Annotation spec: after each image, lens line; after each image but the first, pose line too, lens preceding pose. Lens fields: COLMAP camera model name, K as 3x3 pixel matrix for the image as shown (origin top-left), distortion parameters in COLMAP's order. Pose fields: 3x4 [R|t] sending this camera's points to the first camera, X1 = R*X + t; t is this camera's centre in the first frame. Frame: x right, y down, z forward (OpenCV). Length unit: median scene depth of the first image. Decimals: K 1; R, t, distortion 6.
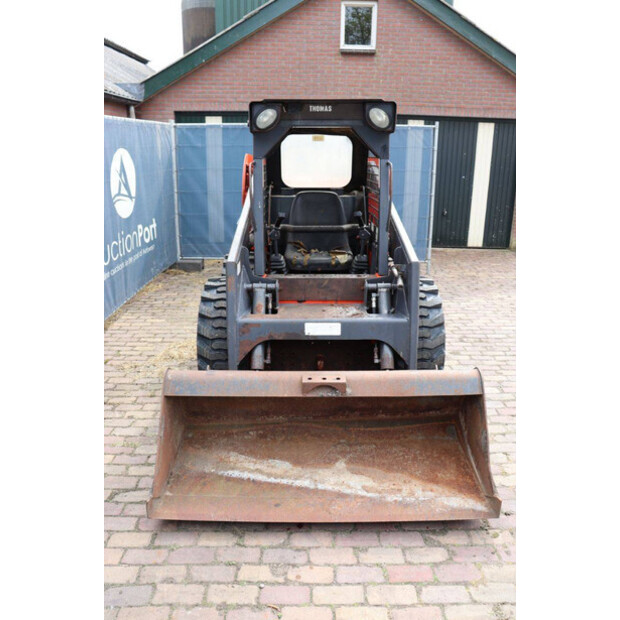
lens RADIAL K [[508.9, 0, 305.9], [0, 508.9, 303.7], [0, 0, 1]] dist [-0.188014, 0.175613]
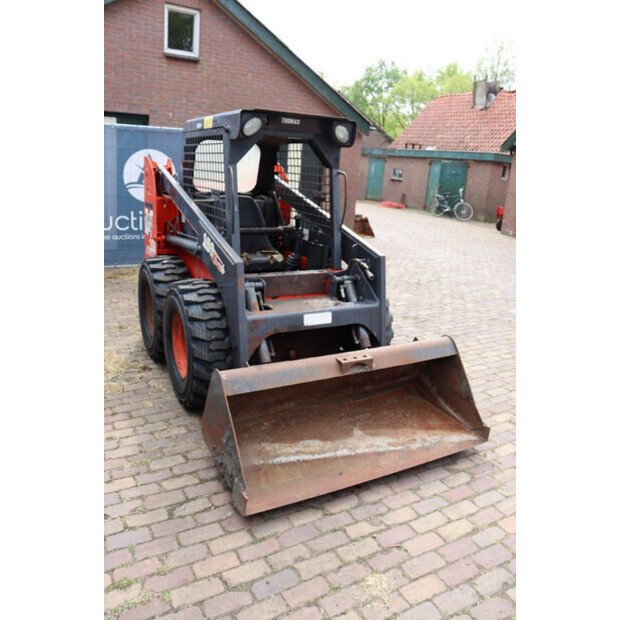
lens RADIAL K [[508.9, 0, 305.9], [0, 508.9, 303.7], [0, 0, 1]] dist [-0.188014, 0.175613]
pose [[0.874658, -0.081430, 0.477852, -0.532767], [0.085278, 0.996263, 0.013680, -0.000971], [-0.477180, 0.028785, 0.878334, 0.024302]]
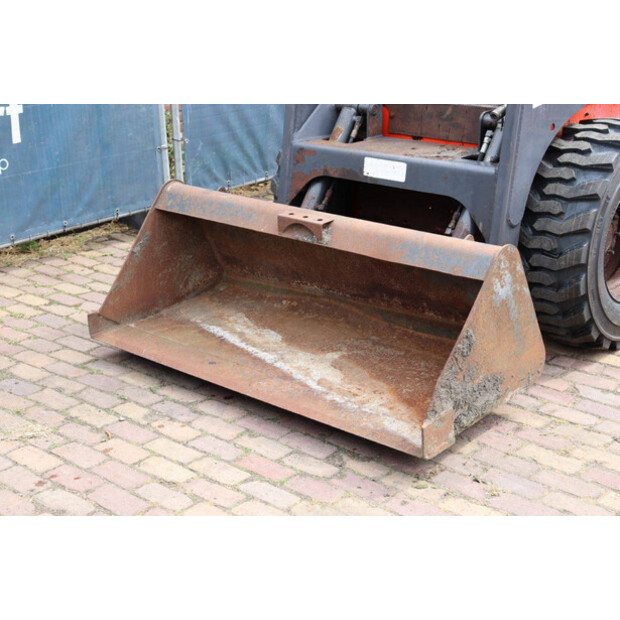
lens RADIAL K [[1059.8, 0, 310.0], [0, 1059.8, 310.0], [0, 0, 1]] dist [0.196508, 0.048358]
pose [[0.744948, 0.207595, -0.634000, 0.913583], [-0.177757, 0.977761, 0.111292, 0.094380], [0.643004, 0.029791, 0.765283, -0.148596]]
